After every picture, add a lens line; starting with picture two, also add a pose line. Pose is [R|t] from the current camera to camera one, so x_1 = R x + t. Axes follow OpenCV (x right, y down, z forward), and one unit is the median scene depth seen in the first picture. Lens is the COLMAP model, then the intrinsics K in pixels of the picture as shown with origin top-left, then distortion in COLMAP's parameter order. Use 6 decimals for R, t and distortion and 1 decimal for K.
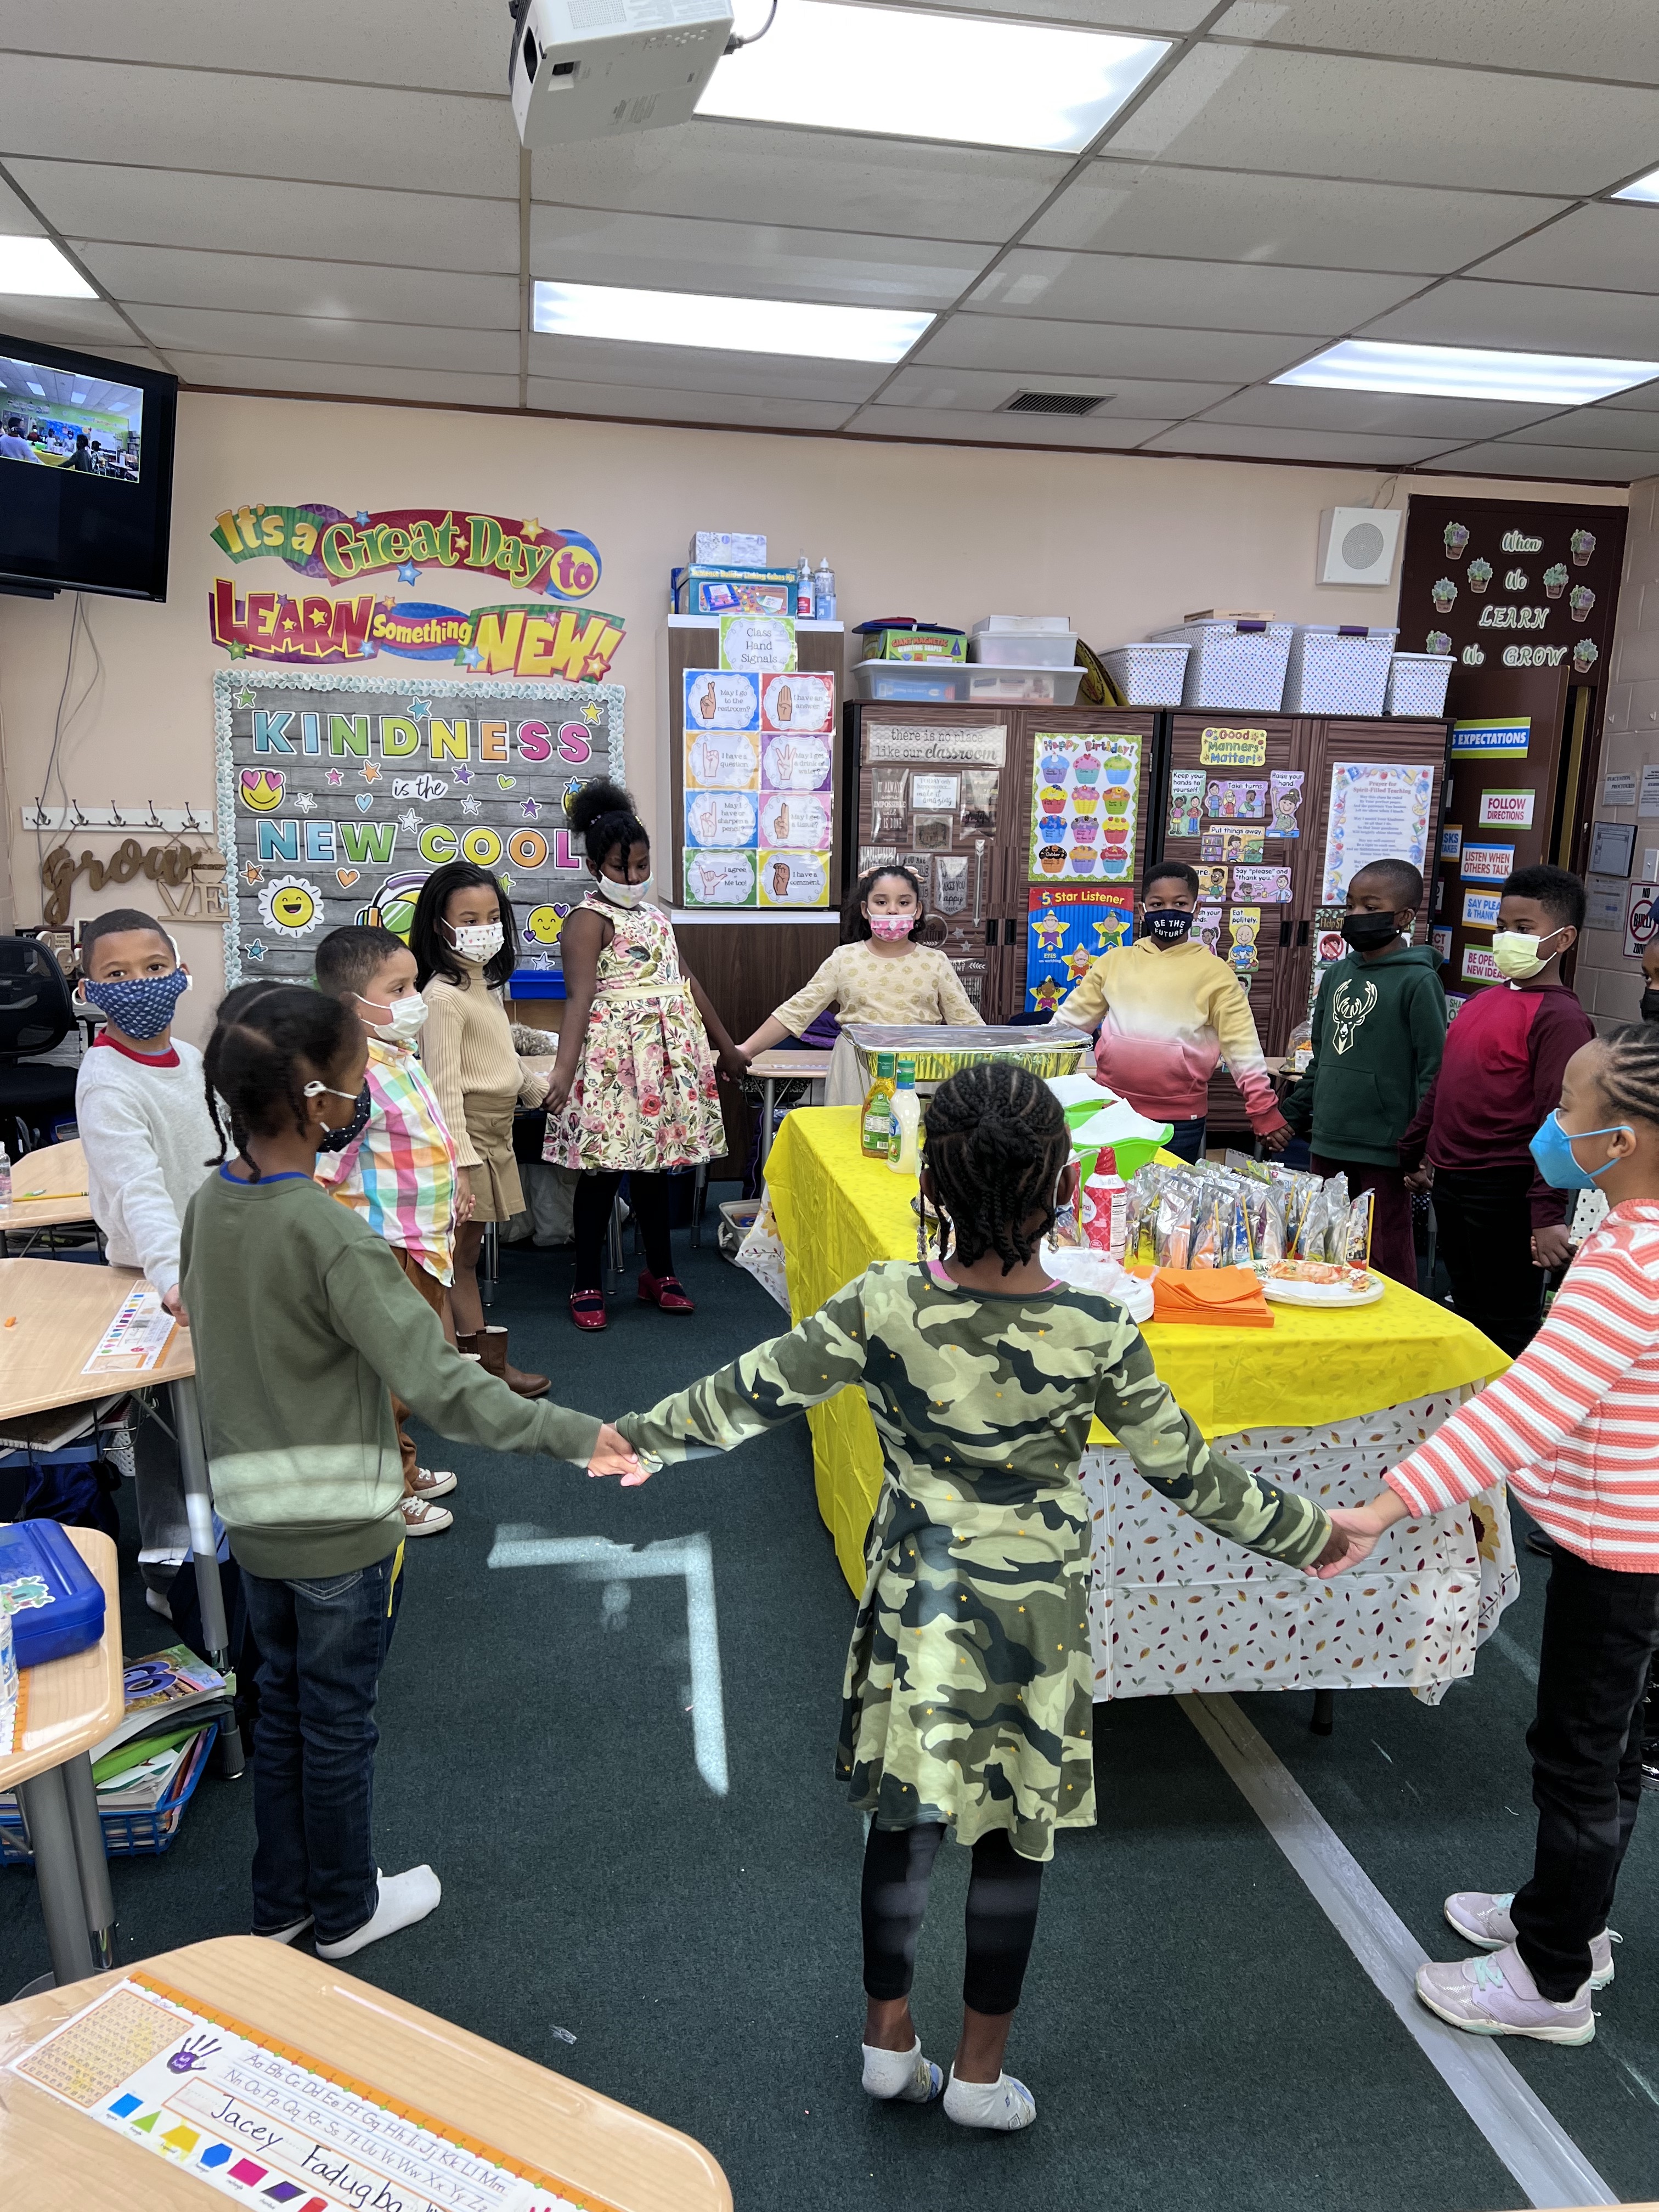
lens RADIAL K [[1665.5, 0, 822.3], [0, 1665.5, 1111.3], [0, 0, 1]] dist [0.061770, -0.065846]
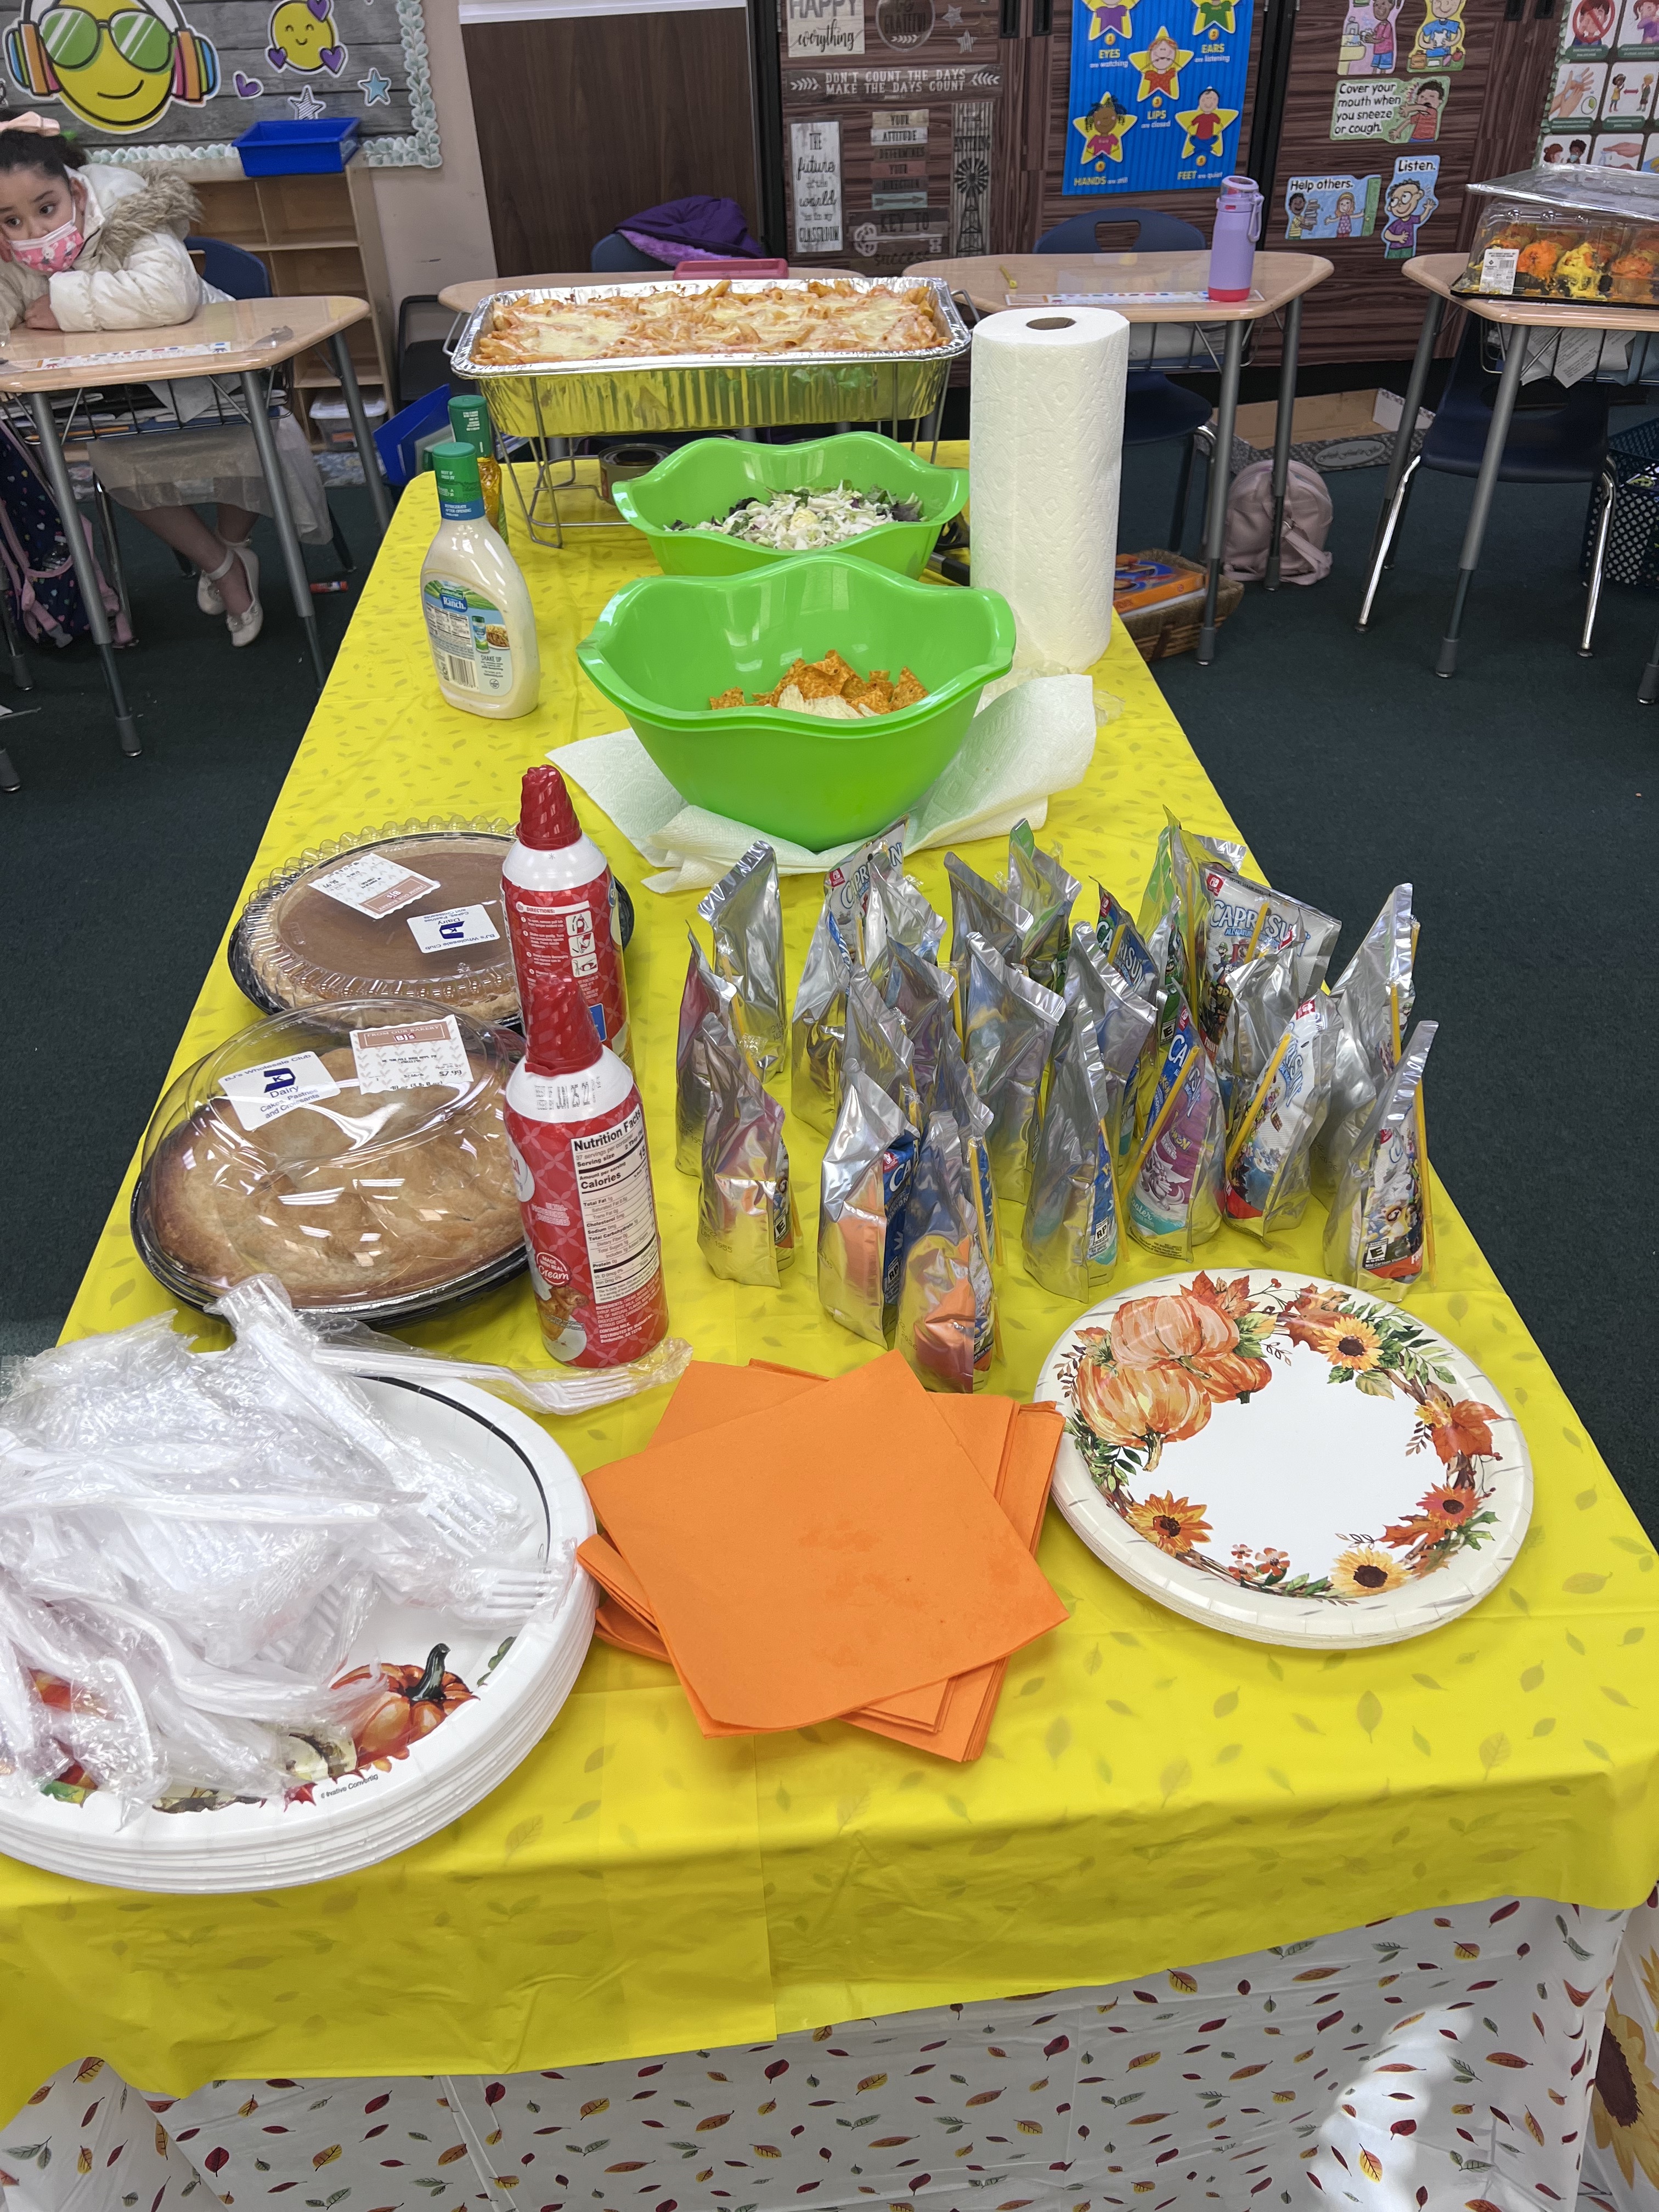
lens RADIAL K [[1658.1, 0, 829.7], [0, 1658.1, 1136.9], [0, 0, 1]] dist [0.049714, -0.067382]
pose [[0.995710, 0.009779, -0.092012, 0.096821], [0.034661, 0.882581, 0.468882, -0.035843], [0.085794, -0.470059, 0.878455, 0.287637]]
